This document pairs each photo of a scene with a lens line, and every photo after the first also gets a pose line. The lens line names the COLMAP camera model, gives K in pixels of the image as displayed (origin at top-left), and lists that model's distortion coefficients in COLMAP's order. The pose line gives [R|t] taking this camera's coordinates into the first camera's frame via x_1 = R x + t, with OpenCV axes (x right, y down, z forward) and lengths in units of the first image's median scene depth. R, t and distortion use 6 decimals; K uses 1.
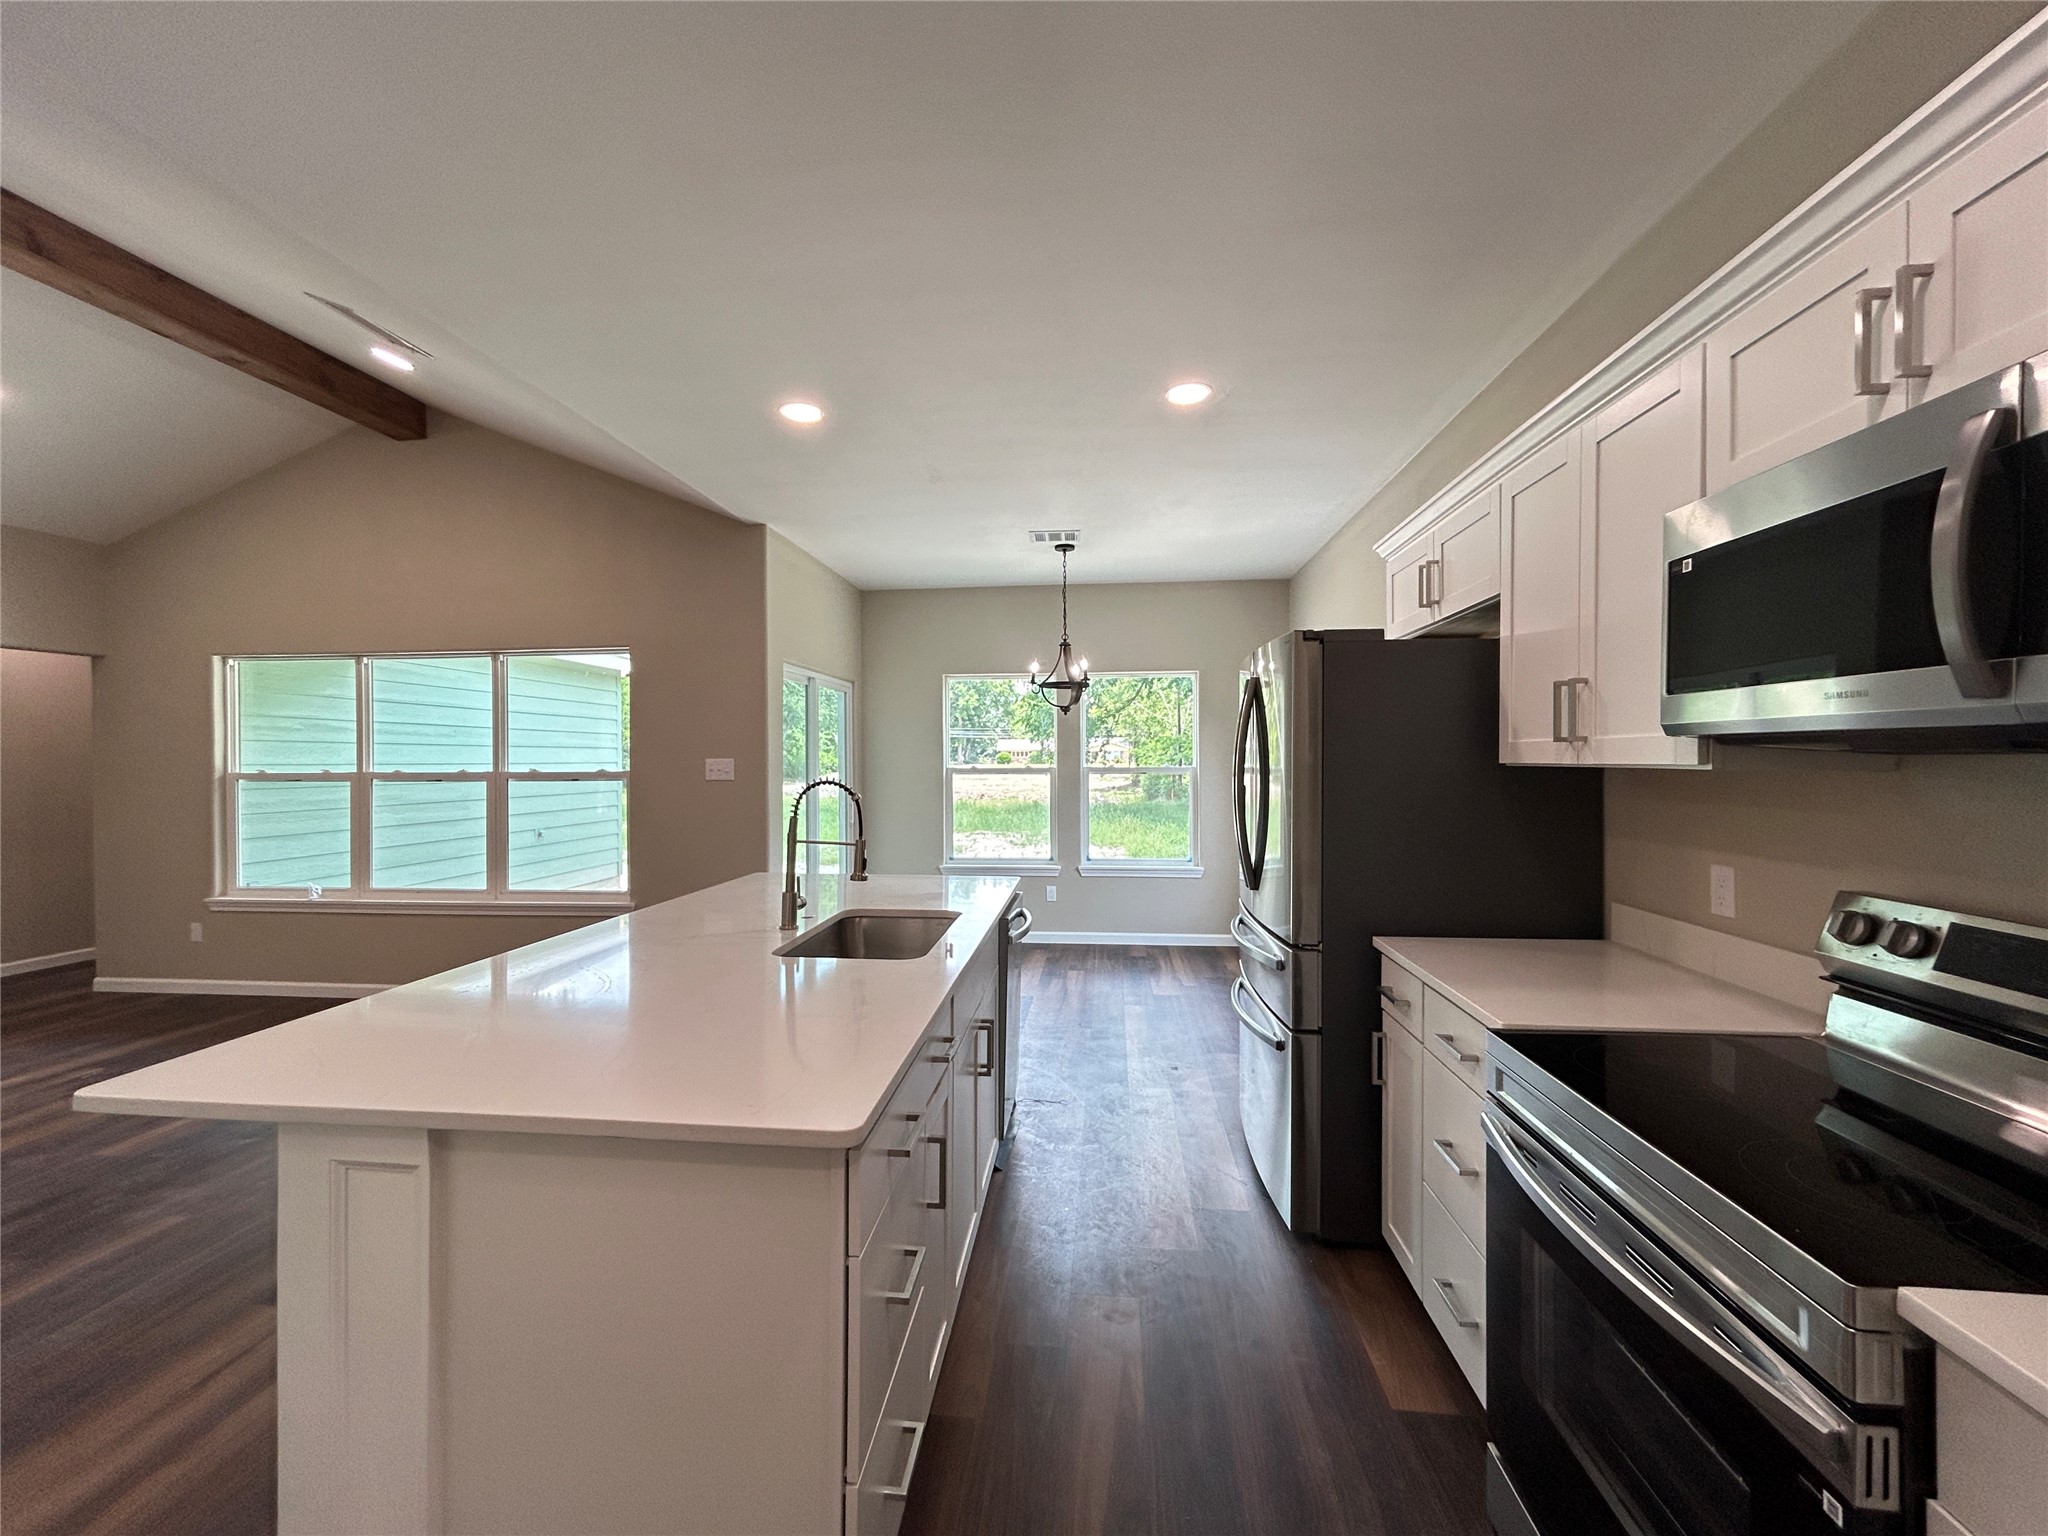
lens RADIAL K [[838.7, 0, 1021.2], [0, 838.7, 765.2], [0, 0, 1]] dist [-0.002393, 0.000968]
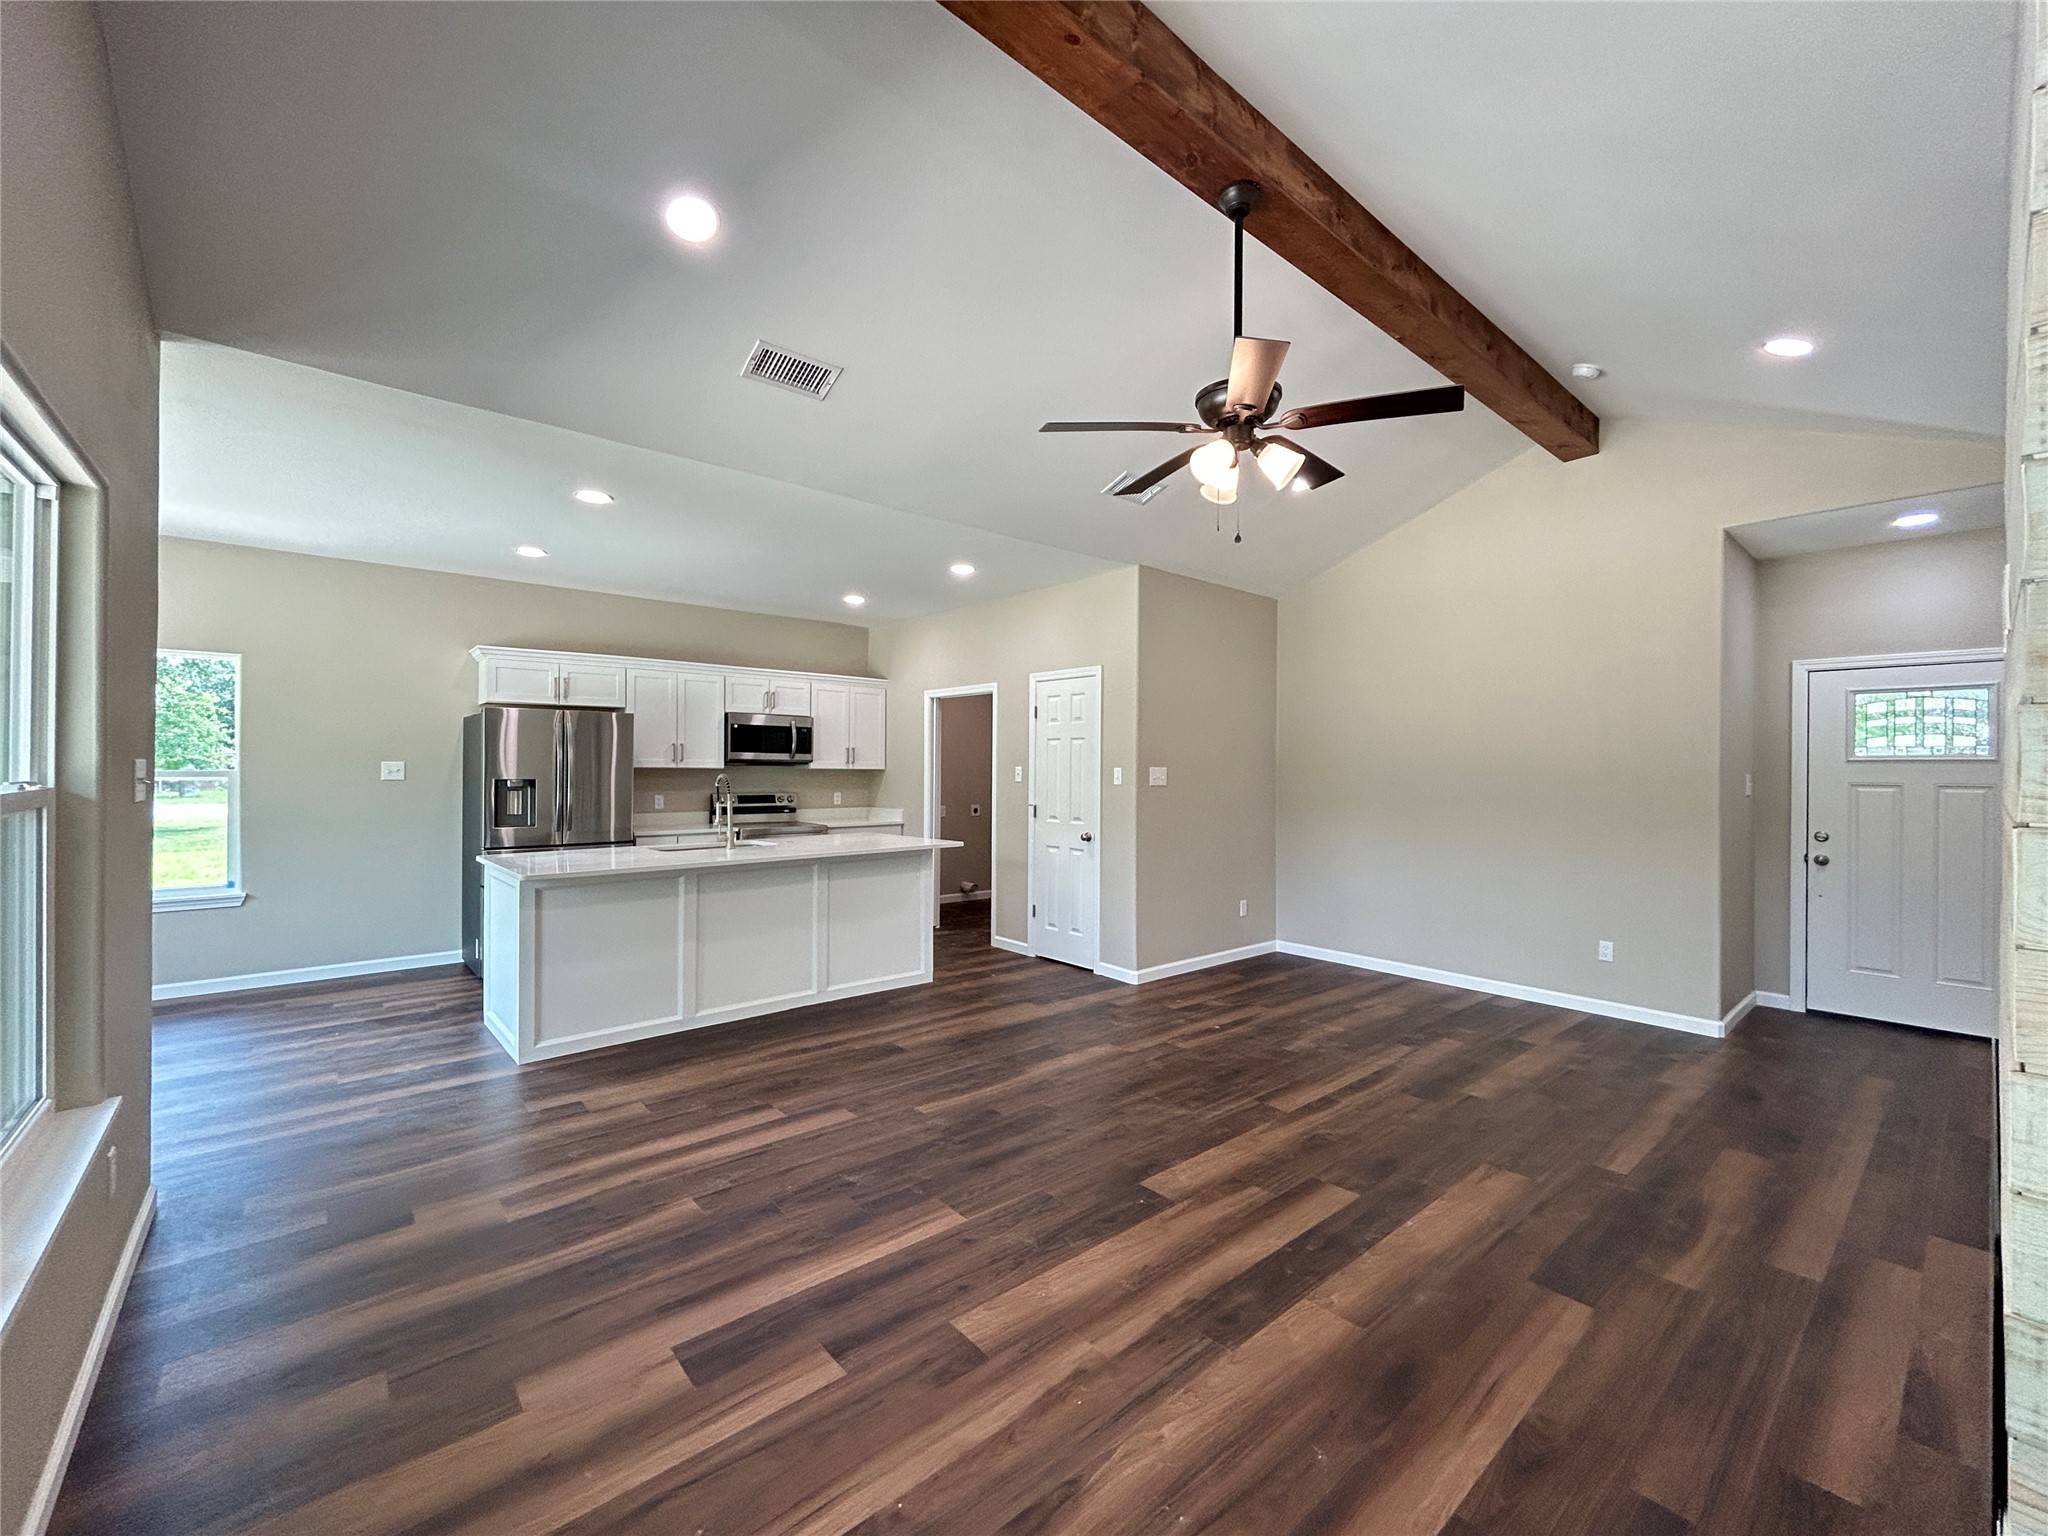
lens RADIAL K [[838.7, 0, 1021.2], [0, 838.7, 765.2], [0, 0, 1]] dist [-0.002393, 0.000968]
pose [[-0.727219, -0.000343, 0.686405, -1.024534], [-0.000673, 1.000000, -0.000213, -0.003239], [-0.686405, -0.000617, -0.727219, 0.934766]]
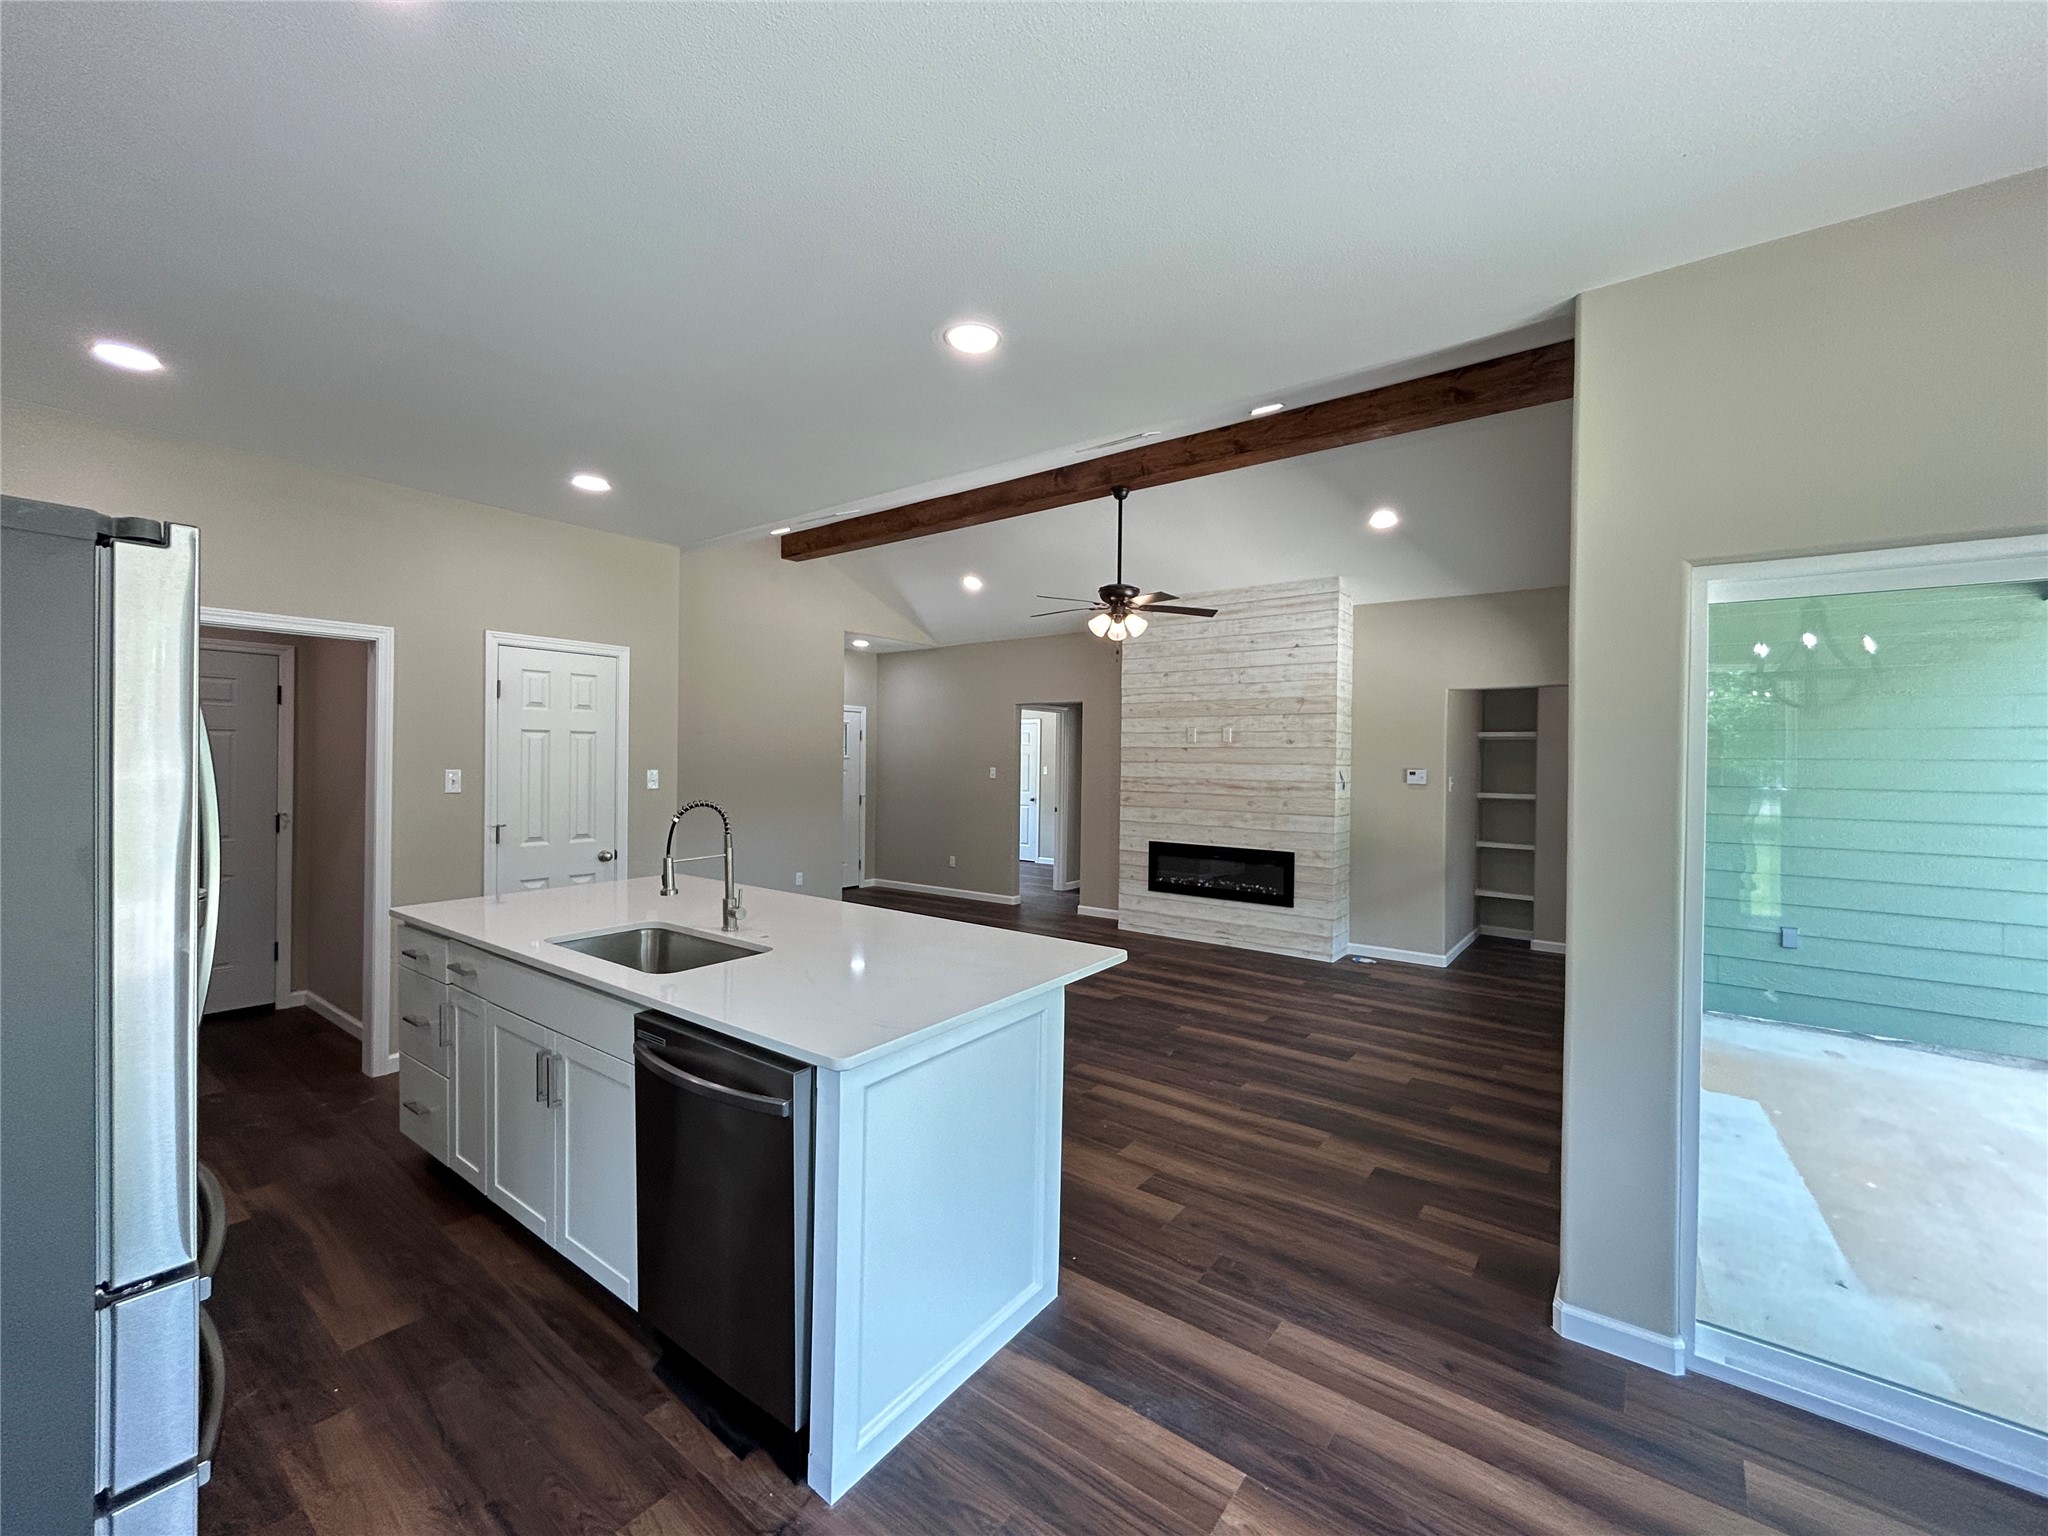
lens RADIAL K [[838.7, 0, 1021.2], [0, 838.7, 765.2], [0, 0, 1]] dist [-0.002393, 0.000968]
pose [[-0.517067, 0.003763, -0.855937, 0.234535], [-0.016463, 0.999762, 0.014340, -0.025740], [0.855787, 0.021506, -0.516882, 0.906727]]
